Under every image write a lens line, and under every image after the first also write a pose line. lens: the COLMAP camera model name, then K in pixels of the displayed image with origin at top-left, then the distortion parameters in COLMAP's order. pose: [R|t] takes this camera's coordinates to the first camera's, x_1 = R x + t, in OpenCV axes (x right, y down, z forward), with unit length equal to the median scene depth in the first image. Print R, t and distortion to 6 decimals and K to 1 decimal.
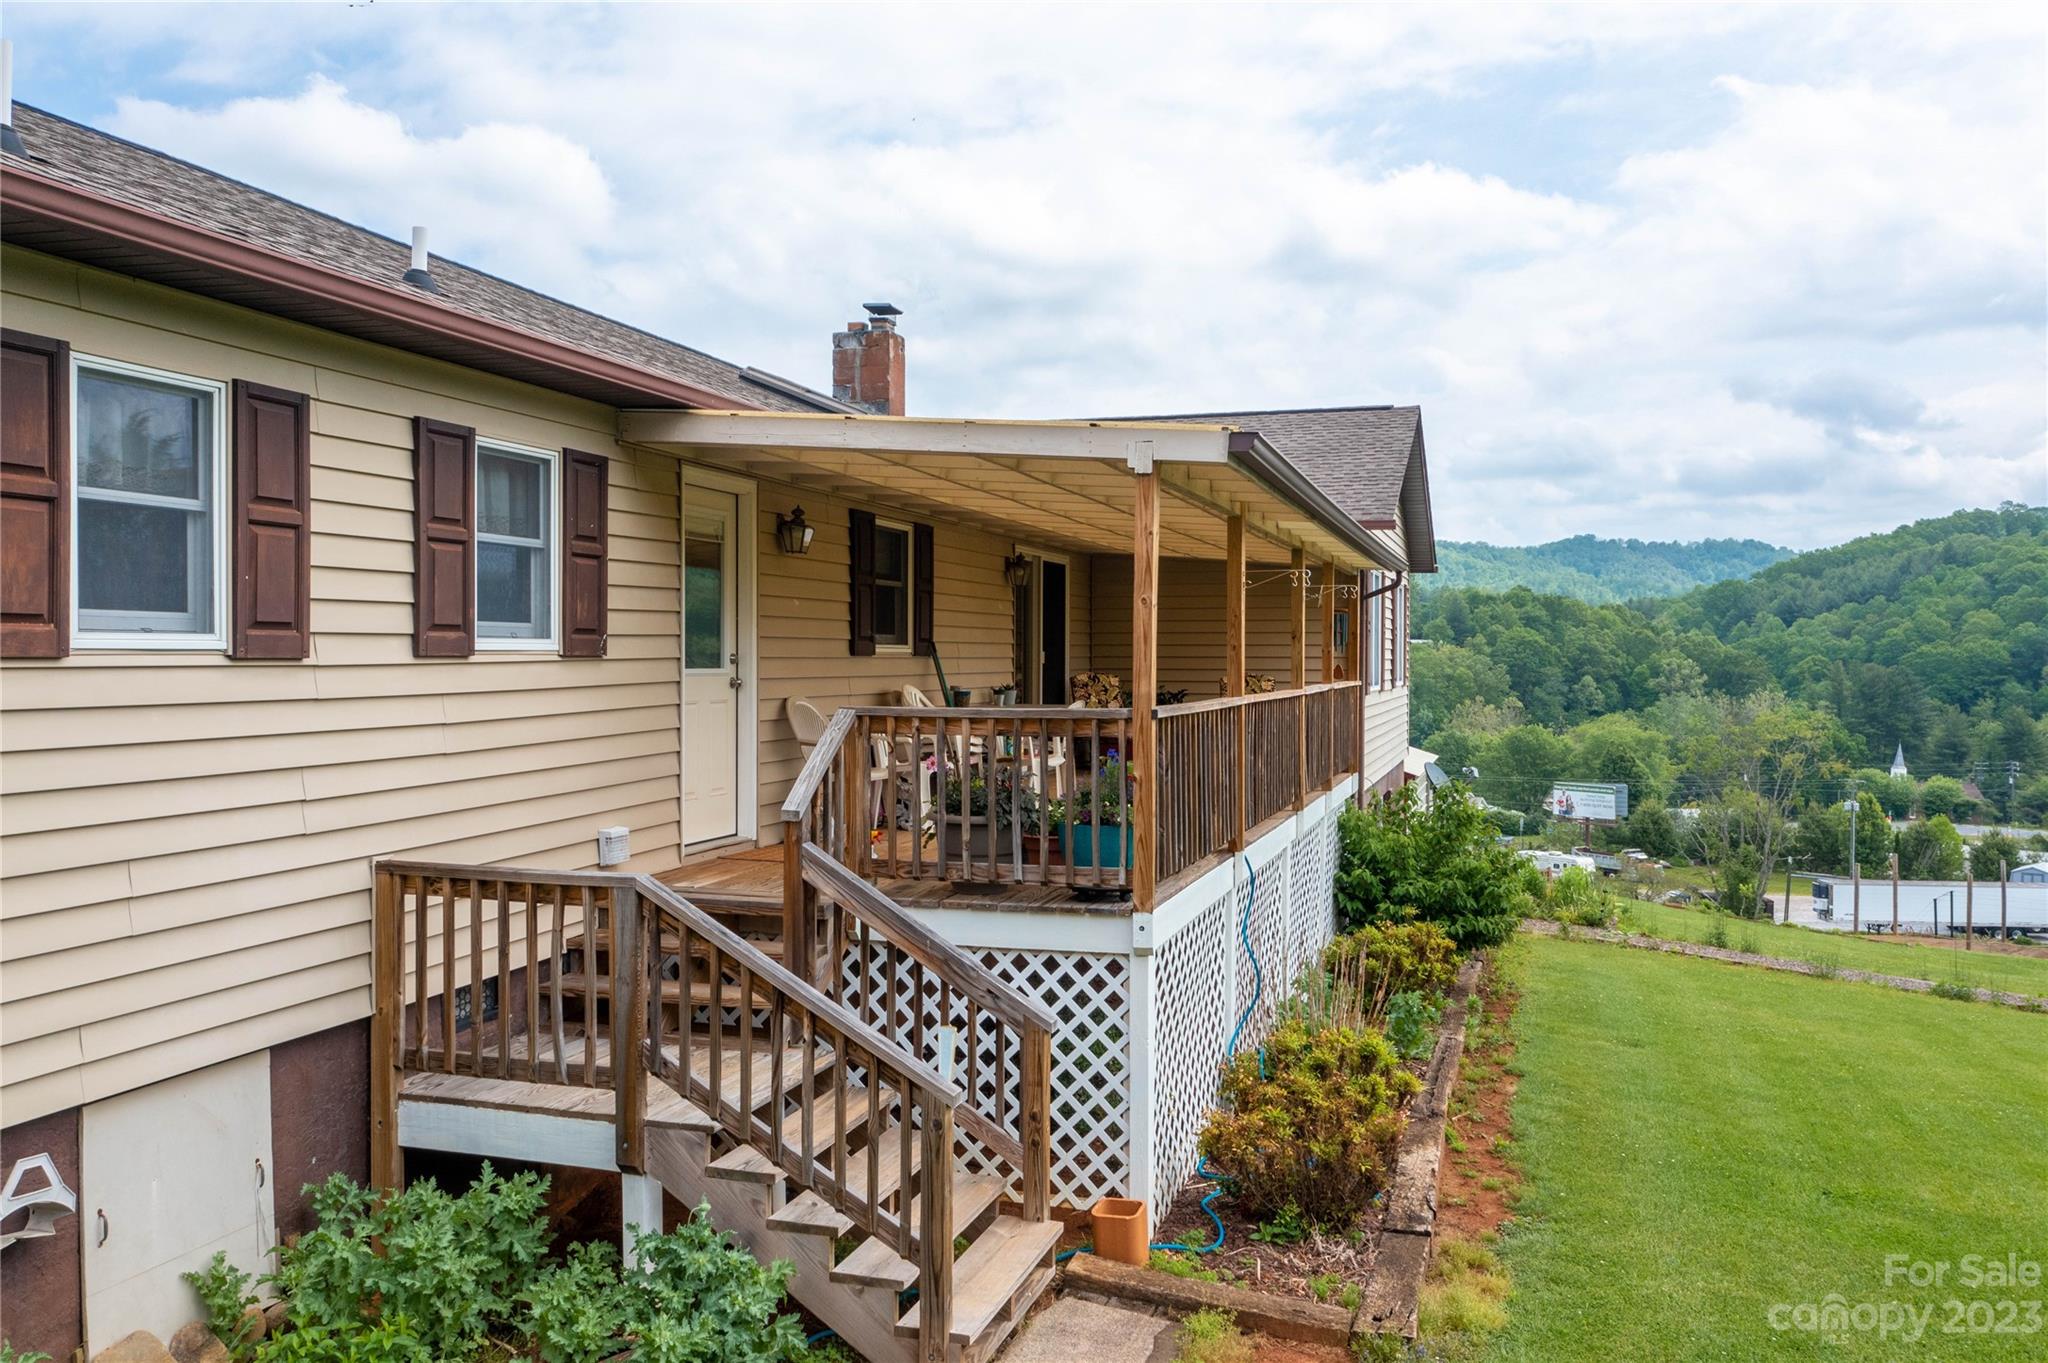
lens RADIAL K [[1612.1, 0, 1024.0], [0, 1612.1, 681.5], [0, 0, 1]] dist [-0.004184, -0.005013]
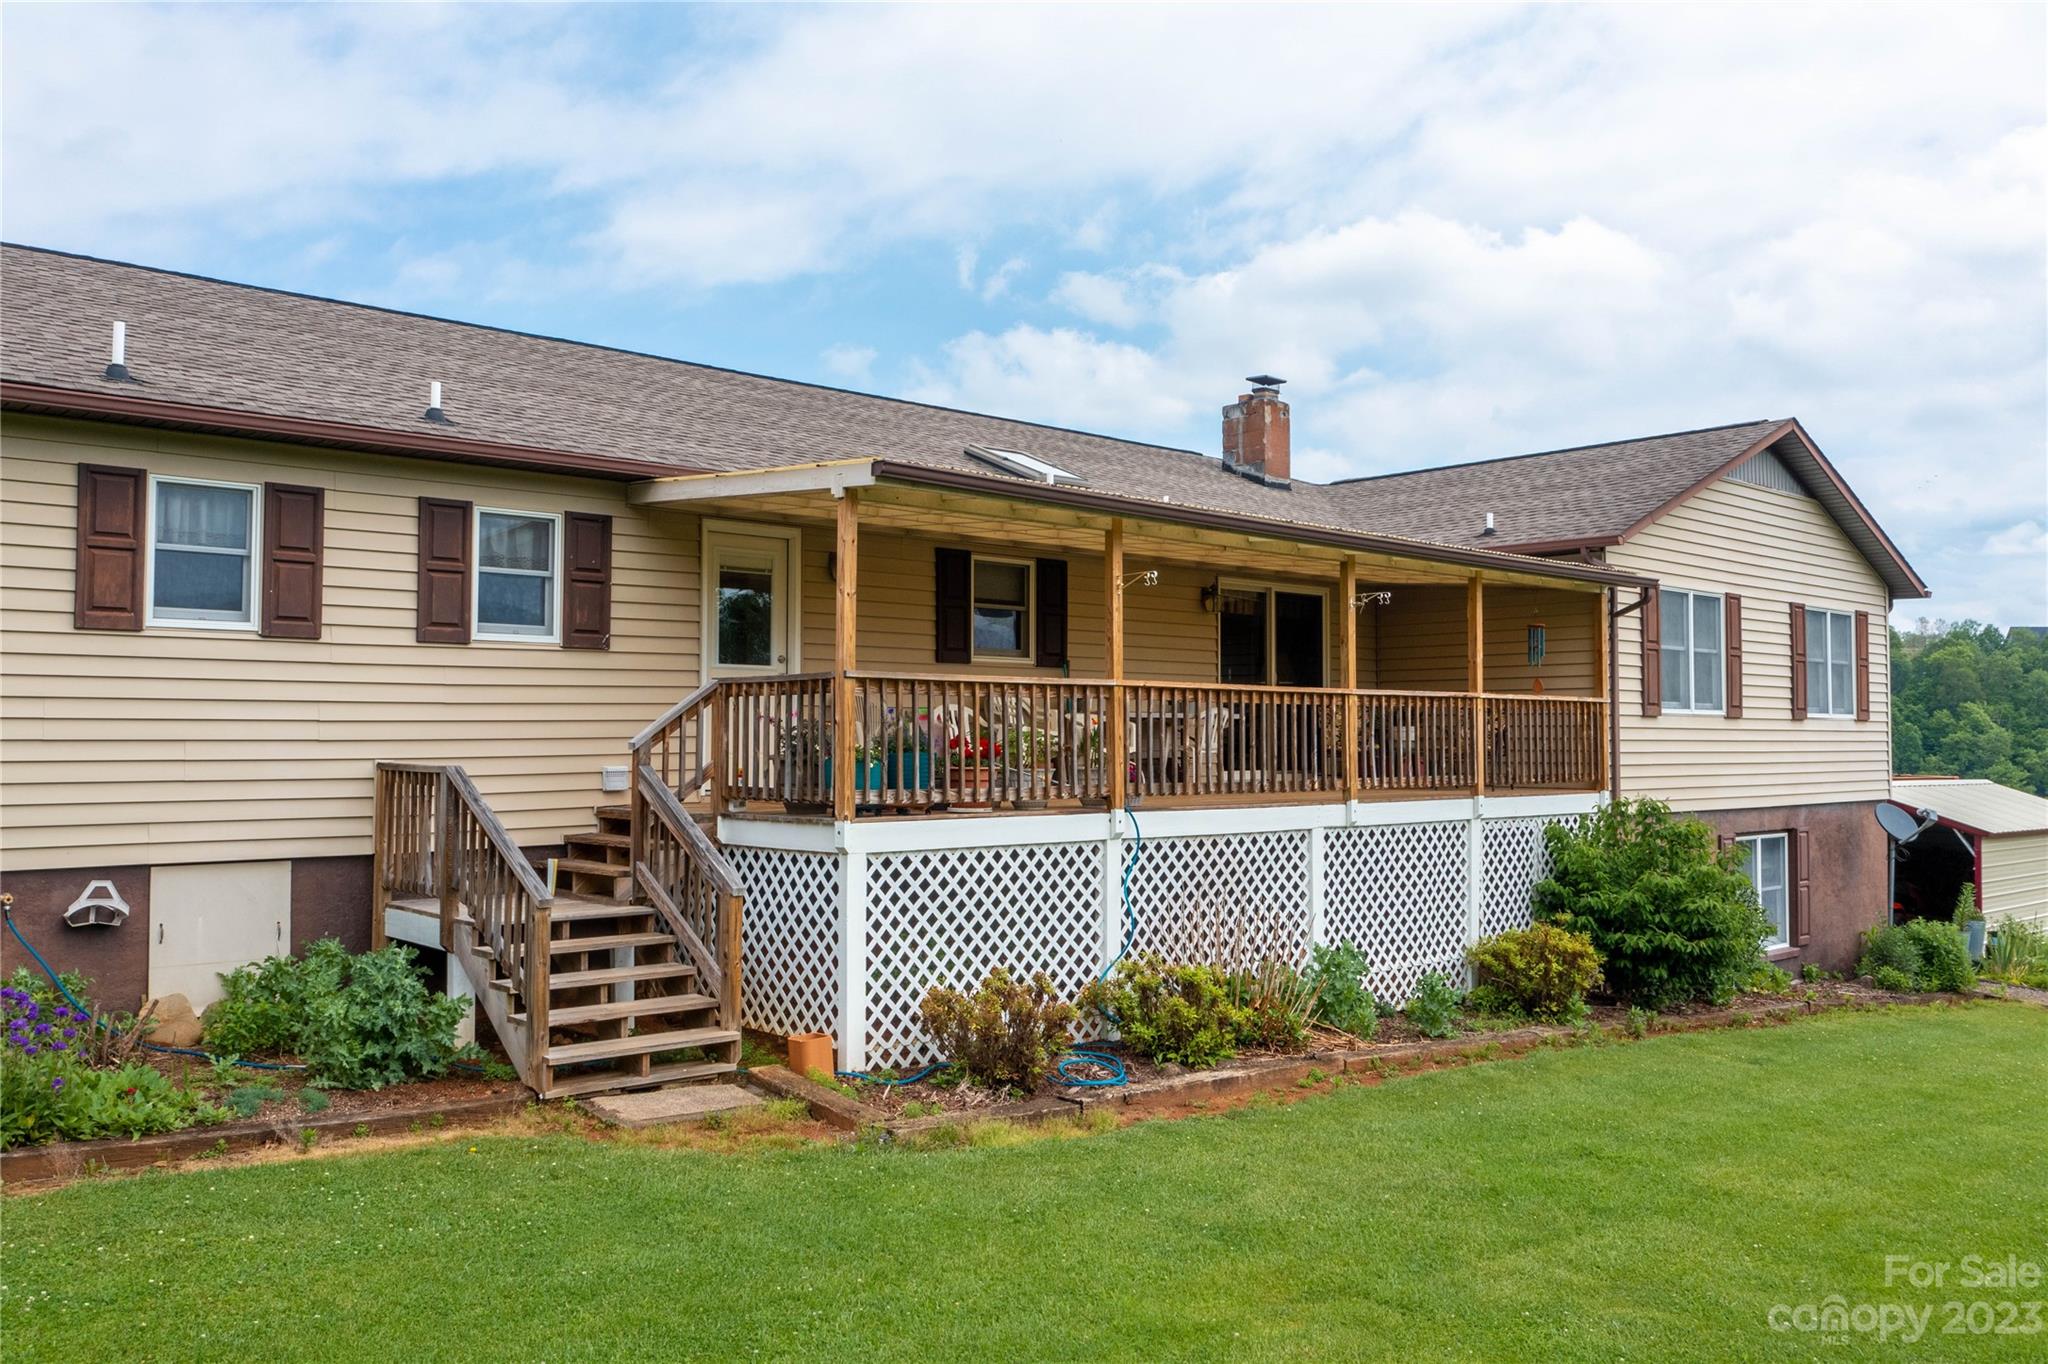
lens RADIAL K [[1608.5, 0, 1024.0], [0, 1608.5, 682.0], [0, 0, 1]] dist [-0.002529, 0.007146]
pose [[0.859111, -0.019061, -0.511434, 1.003091], [-0.007730, 0.998709, -0.050205, 0.104420], [0.511731, 0.047085, 0.857855, -0.091363]]
